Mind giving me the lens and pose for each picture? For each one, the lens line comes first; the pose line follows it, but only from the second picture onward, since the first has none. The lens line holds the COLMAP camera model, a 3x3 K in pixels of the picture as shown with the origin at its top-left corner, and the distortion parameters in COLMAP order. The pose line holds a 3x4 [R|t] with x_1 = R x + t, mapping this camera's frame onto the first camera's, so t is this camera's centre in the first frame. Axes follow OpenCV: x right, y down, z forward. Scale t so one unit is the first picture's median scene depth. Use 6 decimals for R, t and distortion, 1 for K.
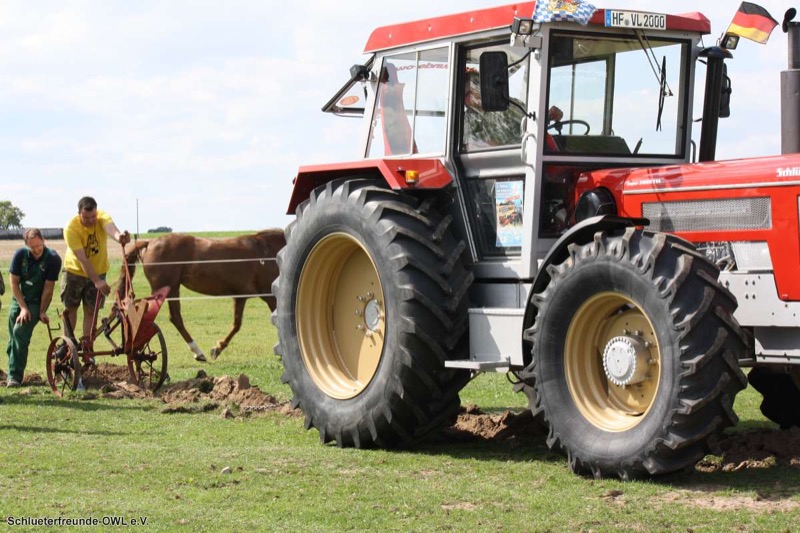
lens RADIAL K [[2044.4, 0, 400.0], [0, 2044.4, 266.5], [0, 0, 1]] dist [-0.448243, -0.126096]
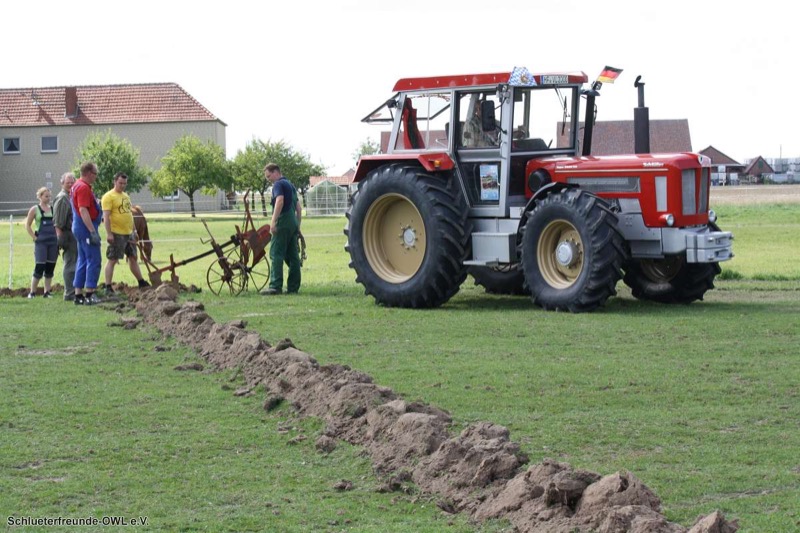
lens RADIAL K [[2189.2, 0, 400.0], [0, 2189.2, 266.5], [0, 0, 1]] dist [-0.720244, 0.027493]
pose [[0.981564, -0.033722, 0.188136, -0.410578], [0.024222, 0.998324, 0.052568, -0.056331], [-0.189593, -0.047042, 0.980735, -0.972312]]
